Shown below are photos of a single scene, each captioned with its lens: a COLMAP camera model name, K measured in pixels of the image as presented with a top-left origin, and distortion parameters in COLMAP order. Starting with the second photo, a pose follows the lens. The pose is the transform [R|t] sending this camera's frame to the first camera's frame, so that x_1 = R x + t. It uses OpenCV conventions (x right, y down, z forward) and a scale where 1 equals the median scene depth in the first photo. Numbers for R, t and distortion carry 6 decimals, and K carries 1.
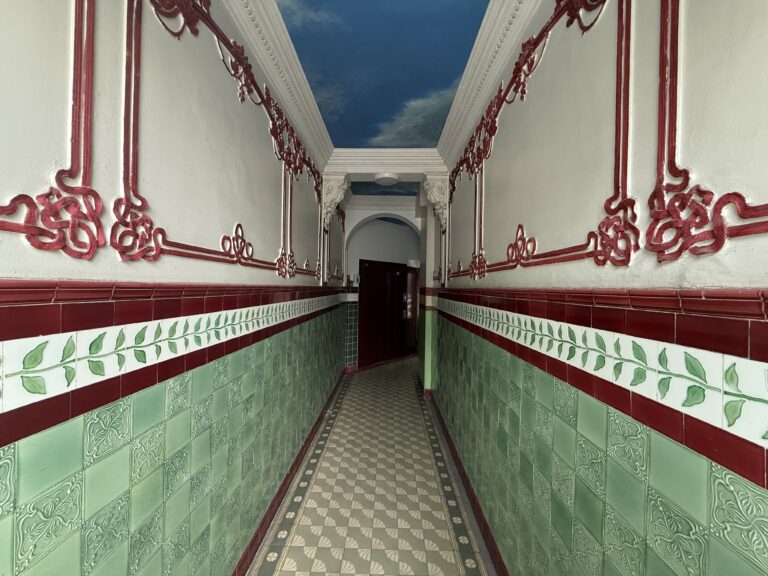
lens RADIAL K [[307.4, 0, 382.0], [0, 307.4, 287.4], [0, 0, 1]] dist [0.001011, 0.000225]
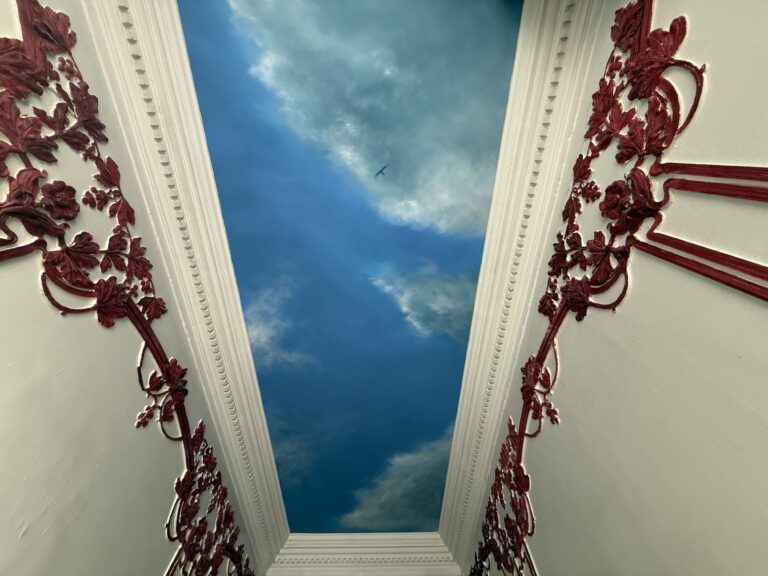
lens RADIAL K [[307.4, 0, 381.1], [0, 307.4, 287.9], [0, 0, 1]] dist [0.001011, 0.000225]
pose [[0.999502, 0.017669, 0.026157, 0.029386], [0.016282, 0.421309, -0.906771, -0.080219], [-0.027041, 0.906745, 0.420811, 0.295125]]
